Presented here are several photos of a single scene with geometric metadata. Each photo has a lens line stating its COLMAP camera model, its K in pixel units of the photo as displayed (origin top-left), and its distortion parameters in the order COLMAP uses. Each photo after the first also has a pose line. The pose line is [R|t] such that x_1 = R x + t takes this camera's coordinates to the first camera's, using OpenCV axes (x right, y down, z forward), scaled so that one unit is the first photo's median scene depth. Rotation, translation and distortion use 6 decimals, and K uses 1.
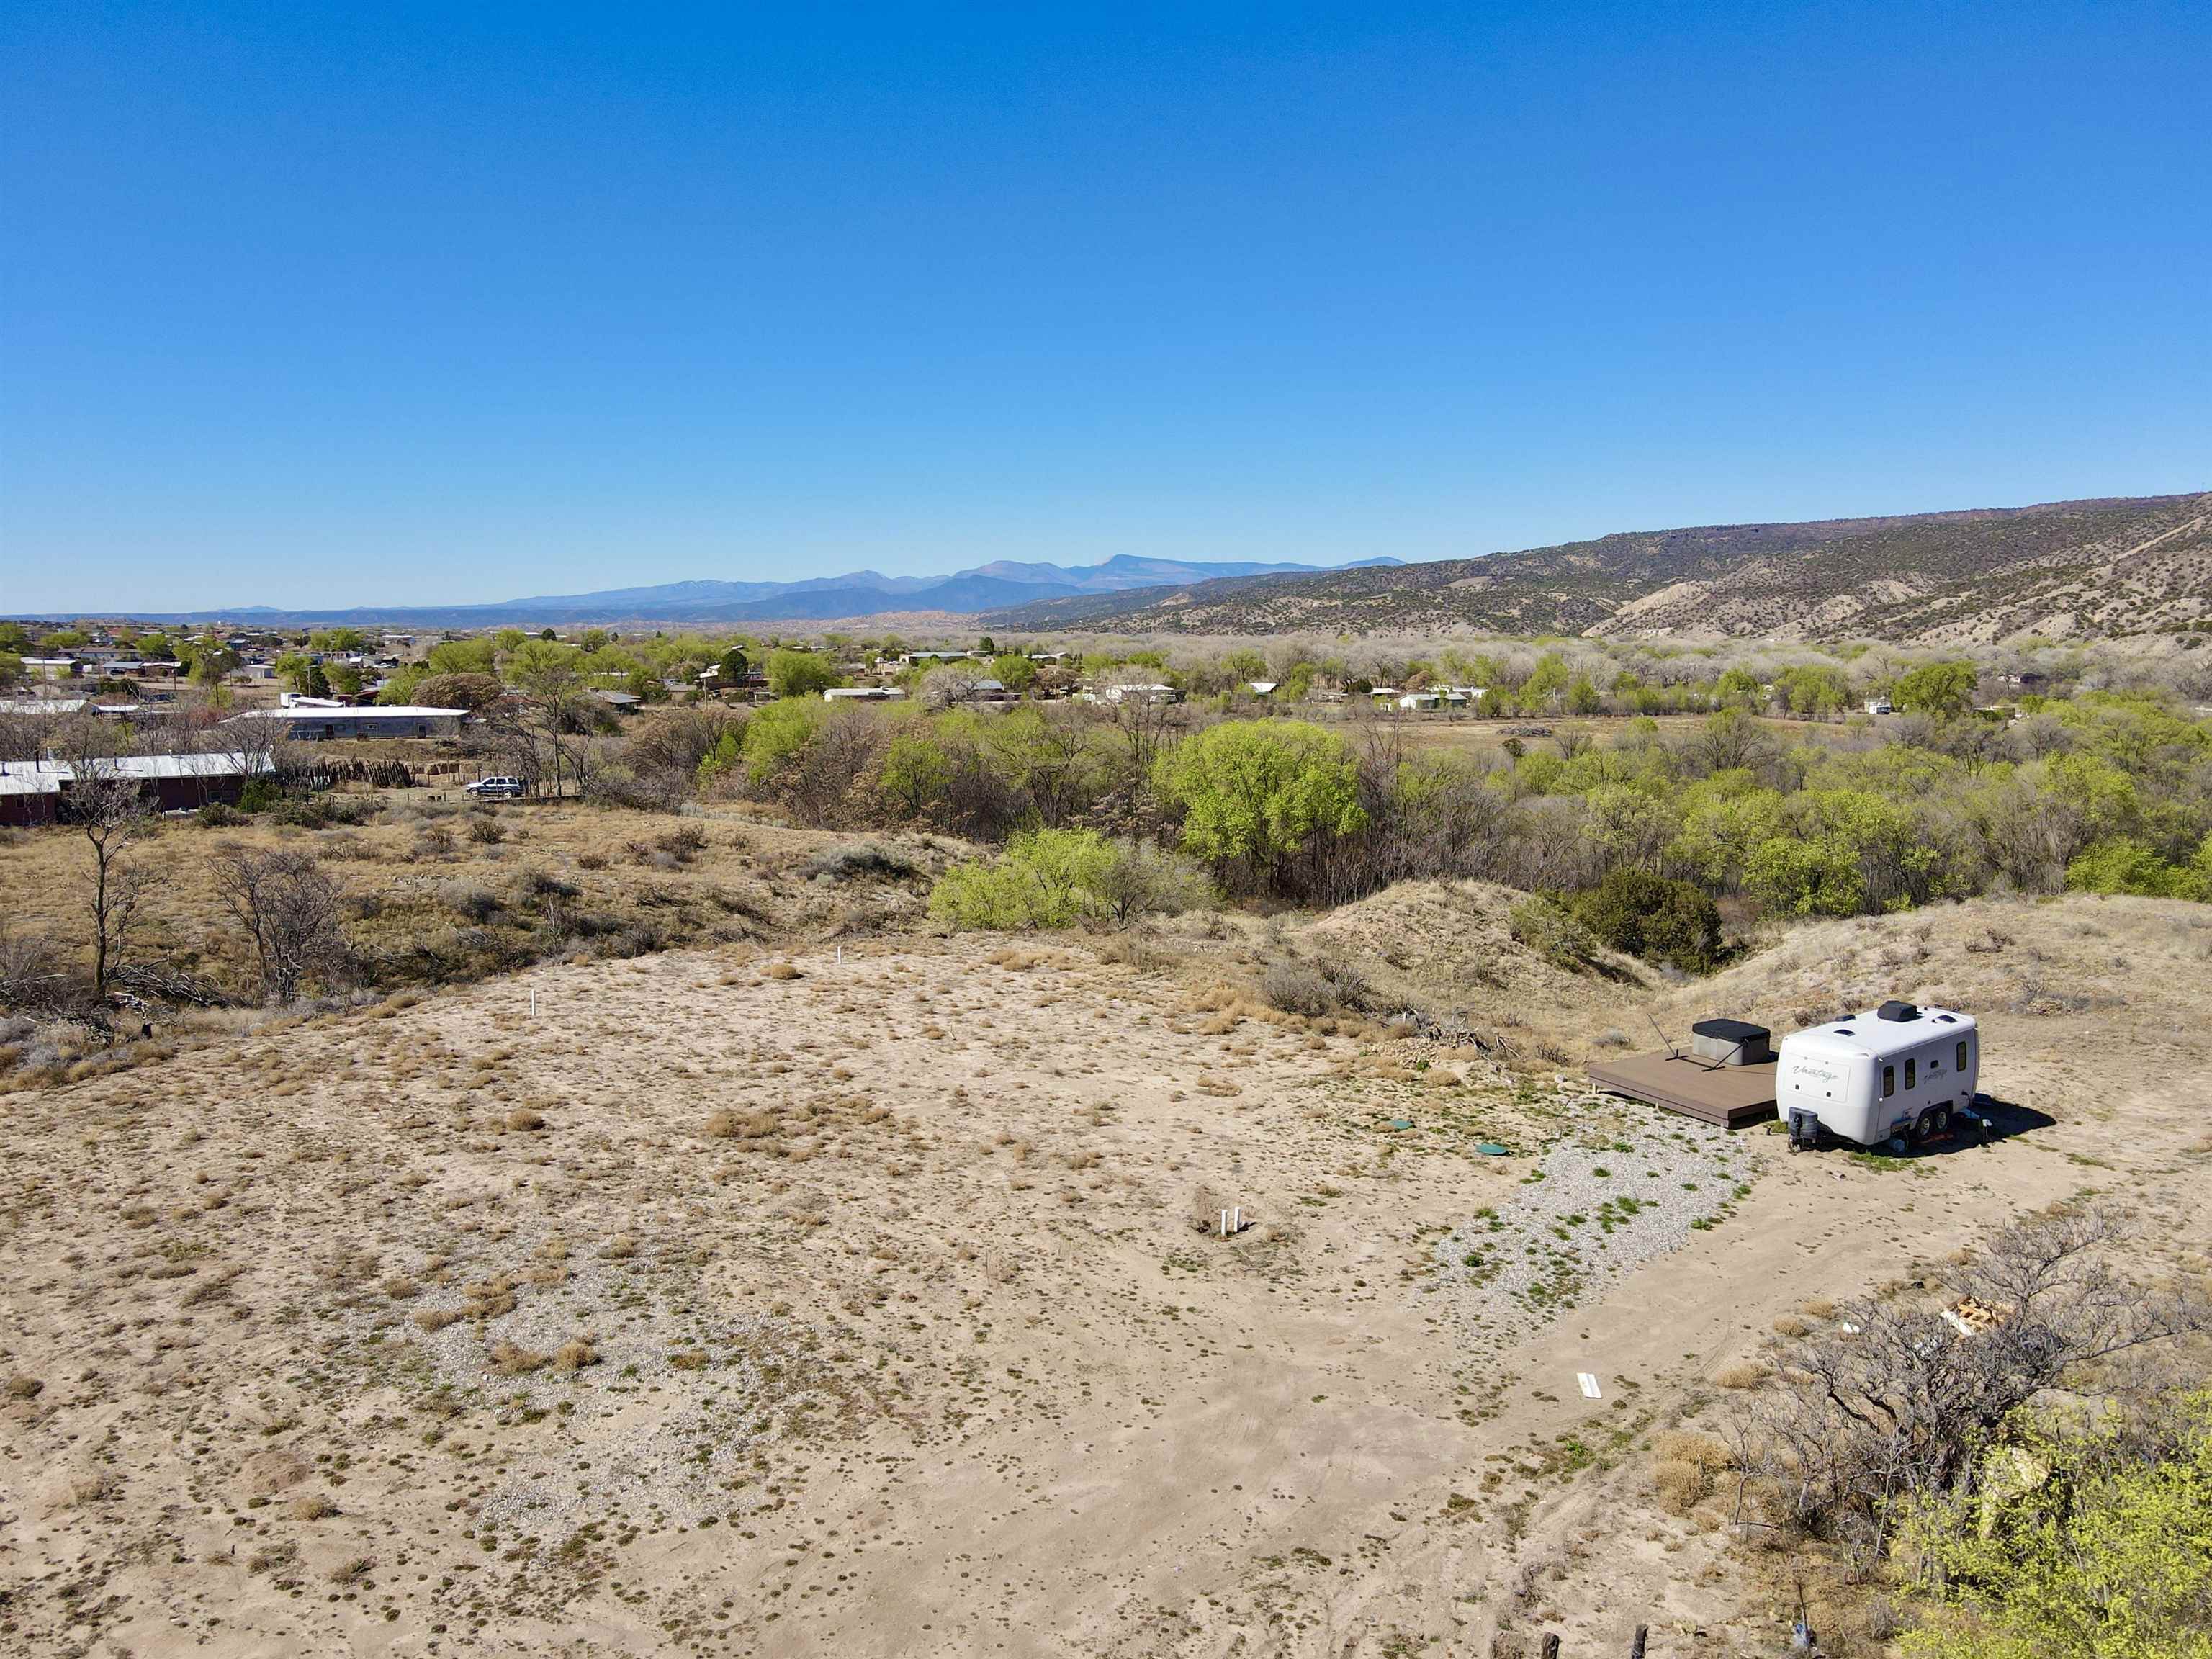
lens RADIAL K [[1657.2, 0, 1077.4], [0, 1657.2, 802.5], [0, 0, 1]] dist [0.003670, 0.010099]
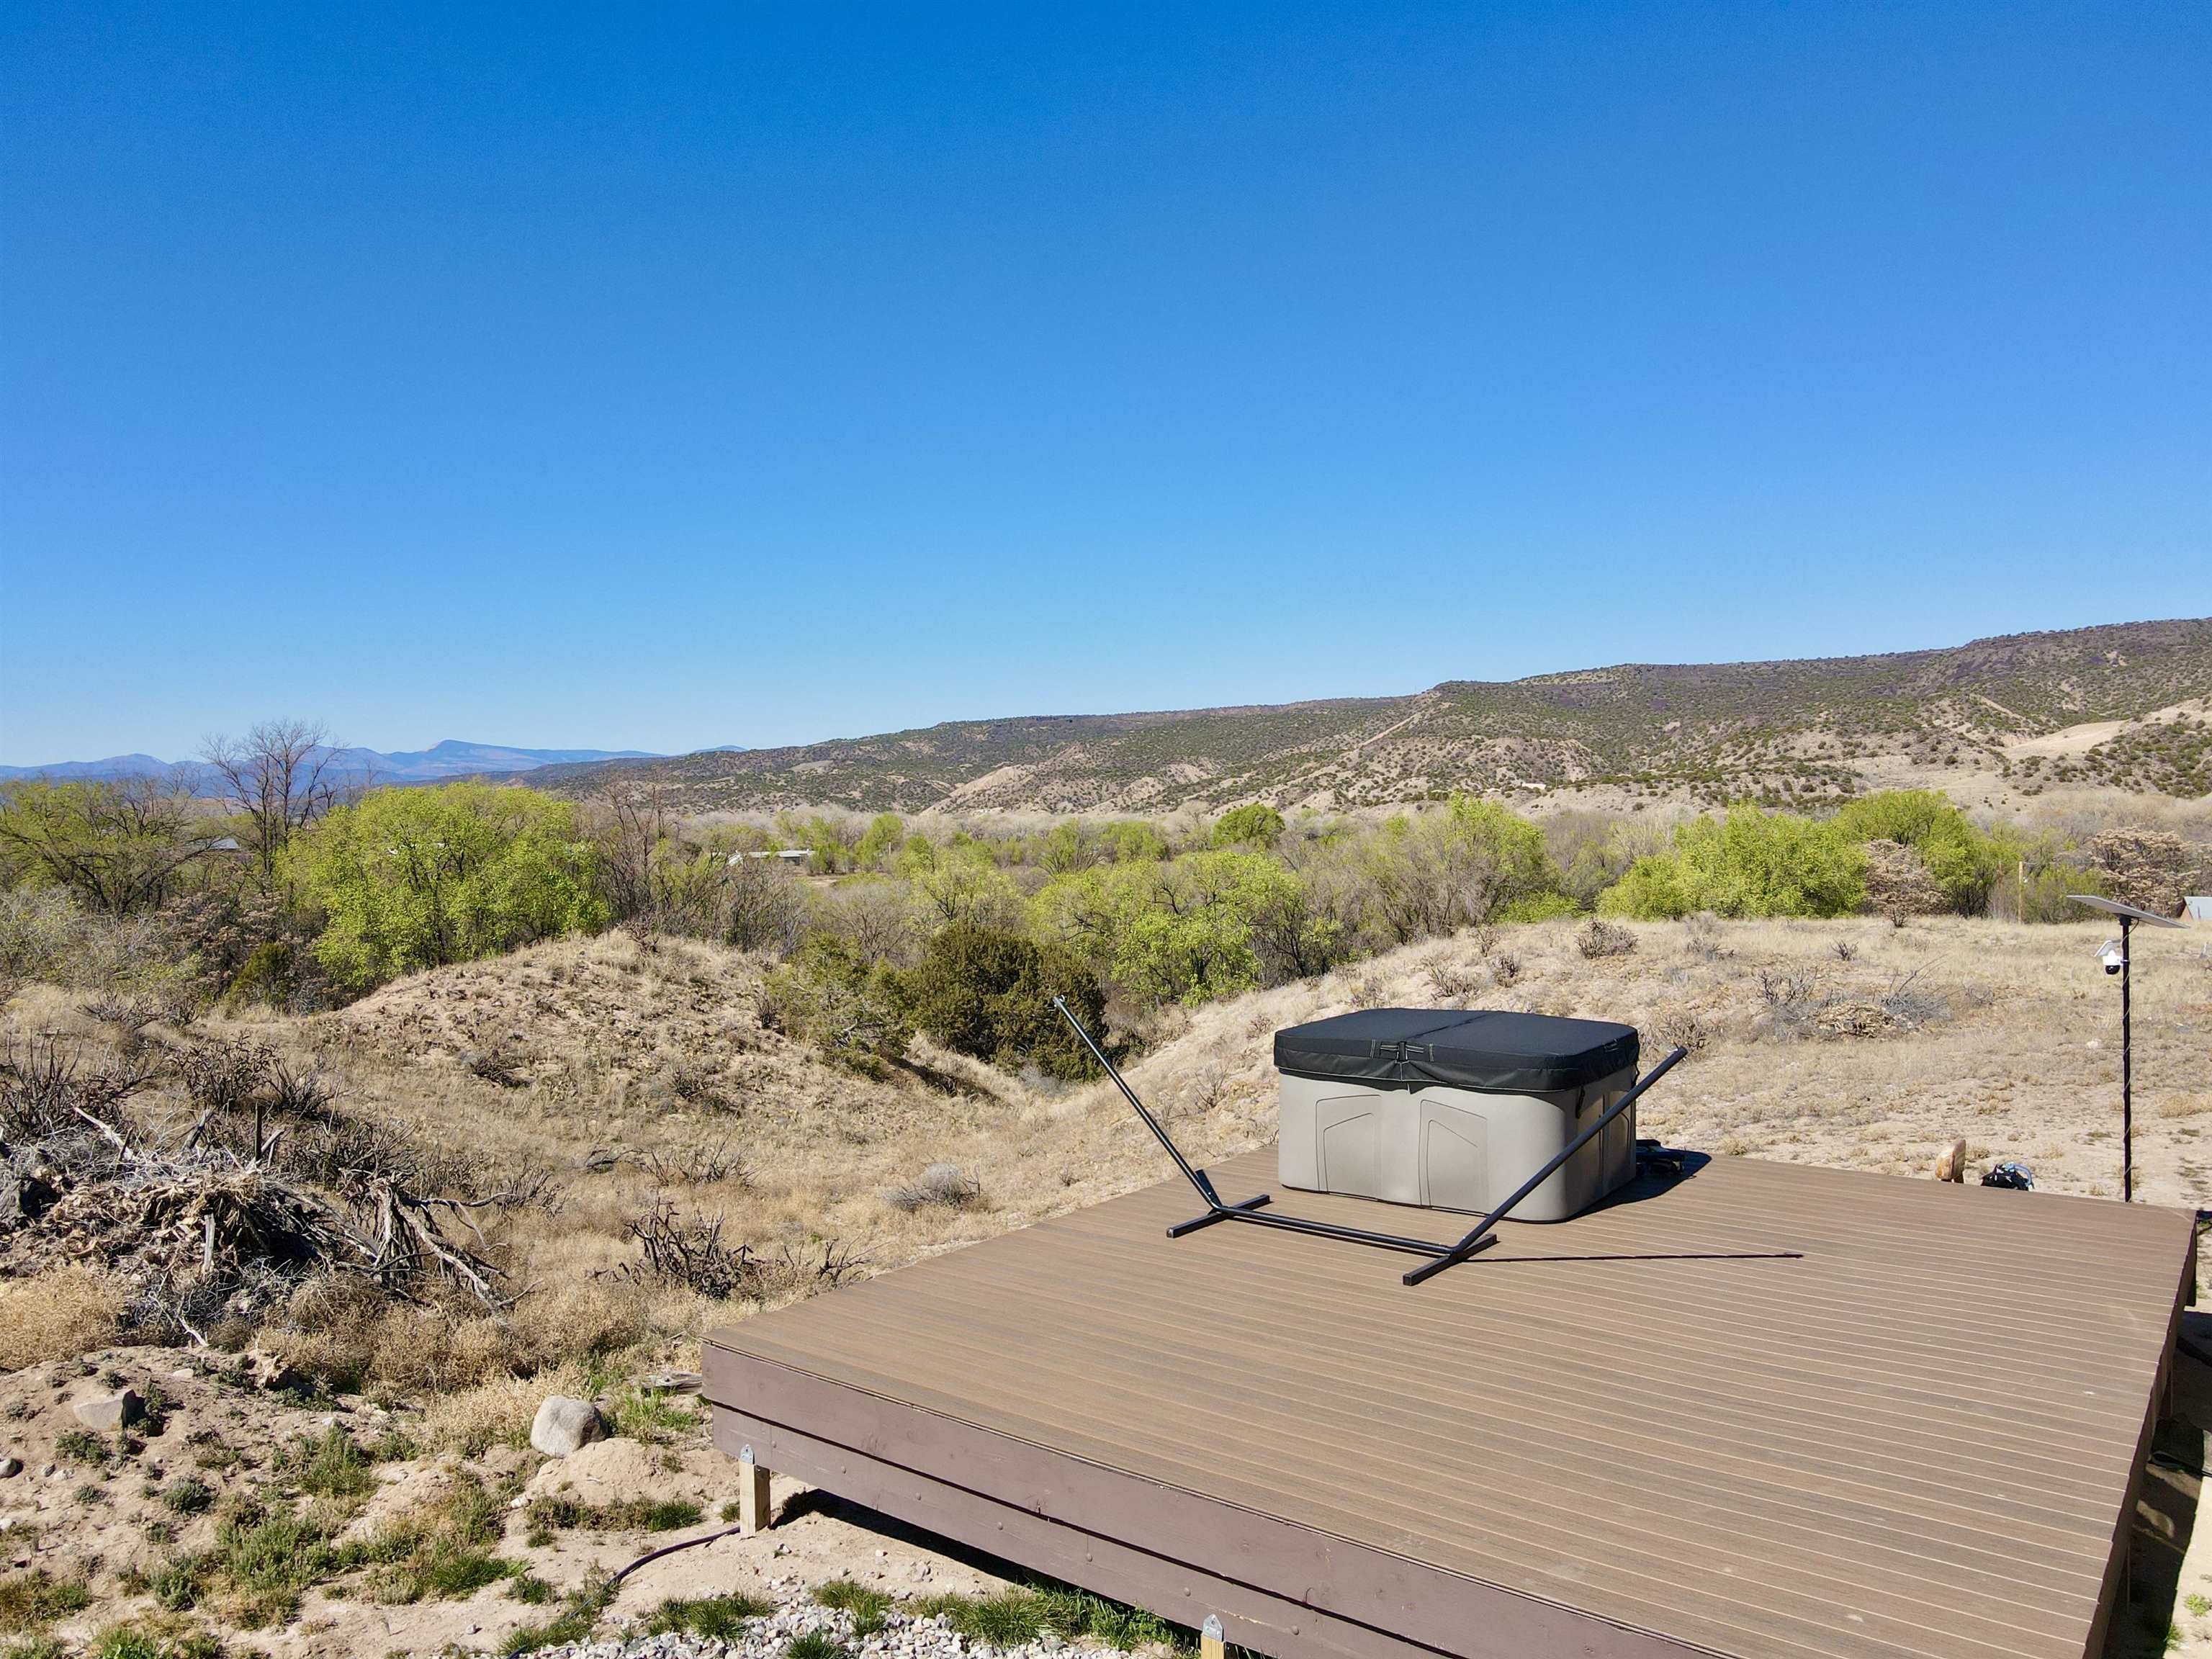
lens RADIAL K [[1638.4, 0, 1081.5], [0, 1638.4, 825.3], [0, 0, 1]] dist [-0.023894, 0.053359]
pose [[0.924303, -0.008106, 0.381574, 0.038271], [0.046813, 0.994633, -0.092268, 0.017447], [-0.378778, 0.103146, 0.919722, 0.114824]]
